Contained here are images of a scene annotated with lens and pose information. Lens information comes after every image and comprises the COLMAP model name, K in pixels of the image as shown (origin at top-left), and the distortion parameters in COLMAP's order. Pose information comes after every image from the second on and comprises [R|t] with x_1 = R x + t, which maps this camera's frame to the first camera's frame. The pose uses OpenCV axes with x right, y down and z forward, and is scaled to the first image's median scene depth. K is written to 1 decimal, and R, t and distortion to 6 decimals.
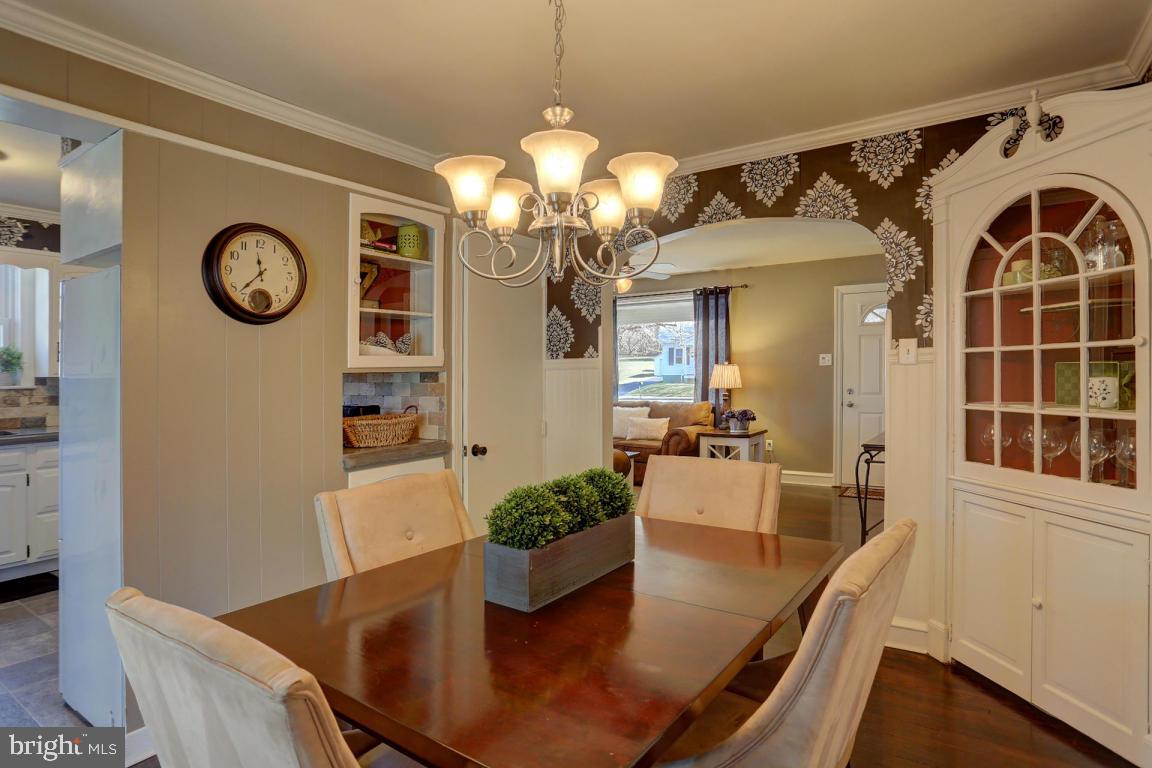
lens RADIAL K [[612.1, 0, 574.2], [0, 612.1, 377.1], [0, 0, 1]] dist [0.000475, 0.000336]
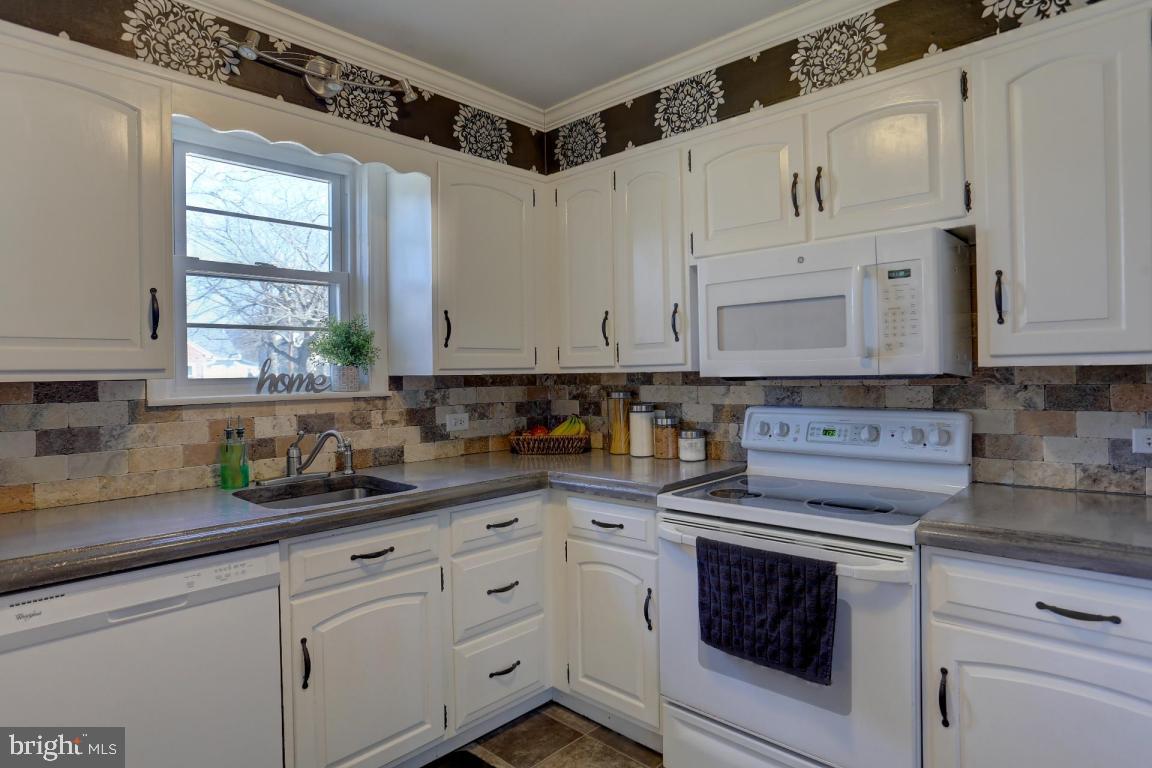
lens RADIAL K [[645.7, 0, 580.3], [0, 645.7, 373.2], [0, 0, 1]] dist [-0.070698, 0.045788]
pose [[0.991366, -0.014112, -0.130359, -0.641426], [0.013357, 0.999889, -0.006663, 0.004171], [0.130439, 0.004864, 0.991444, 0.447450]]
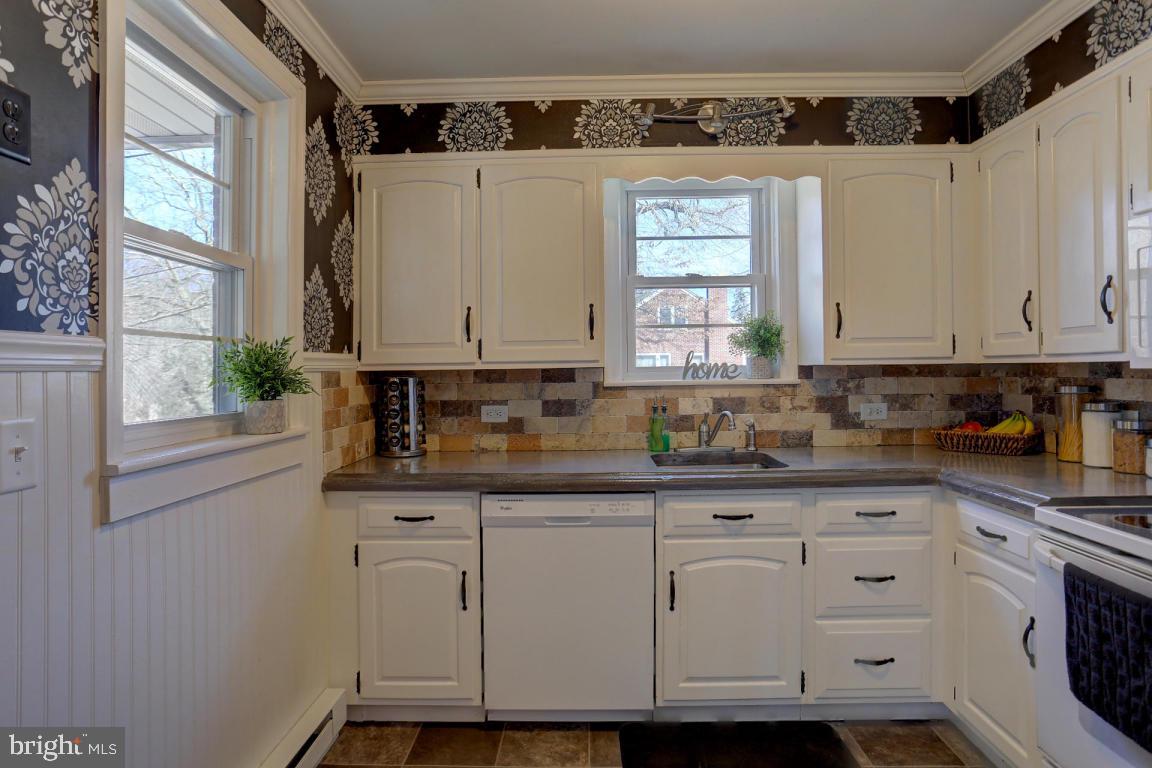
lens RADIAL K [[647.8, 0, 577.2], [0, 647.8, 365.4], [0, 0, 1]] dist [-0.069620, 0.047484]
pose [[0.565707, -0.009204, -0.824555, -0.485370], [0.005338, 0.999958, -0.007499, 0.004070], [0.824589, -0.000159, 0.565732, 0.463645]]
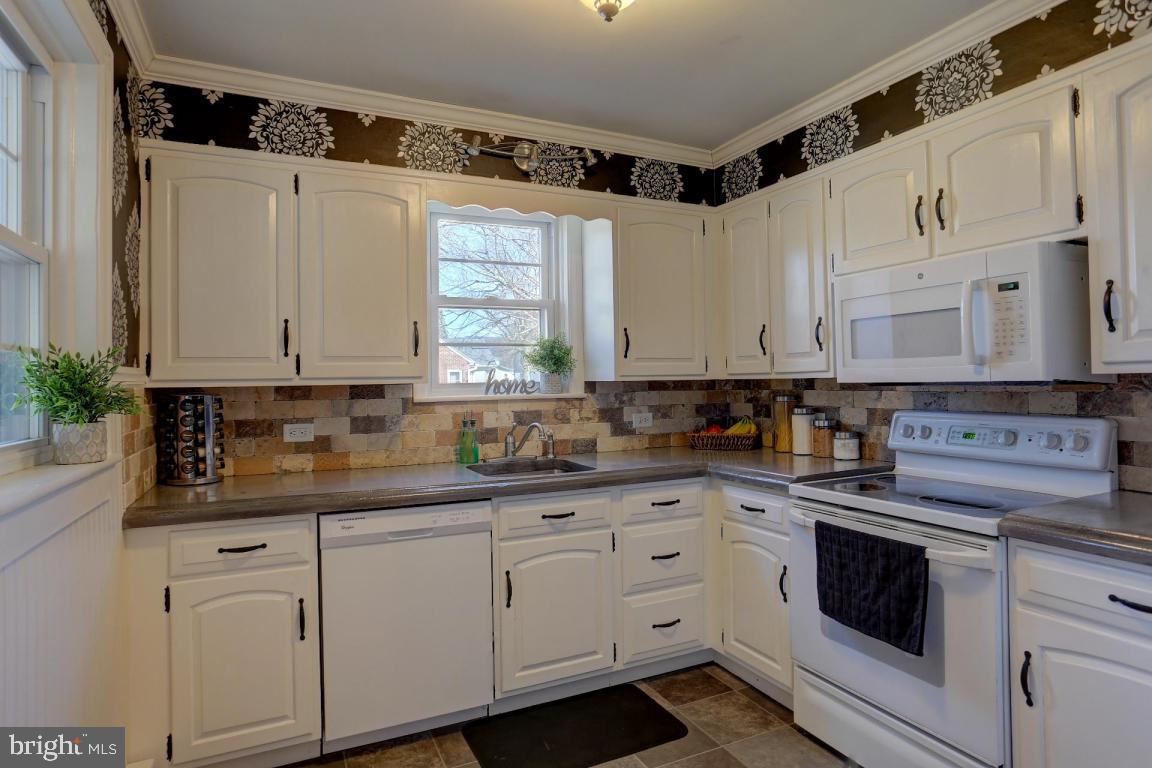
lens RADIAL K [[645.7, 0, 580.3], [0, 645.7, 373.2], [0, 0, 1]] dist [-0.070698, 0.045788]
pose [[0.878253, -0.018047, -0.477856, -0.543301], [0.010393, 0.999772, -0.018655, 0.004807], [0.478084, 0.011417, 0.878240, 0.358775]]
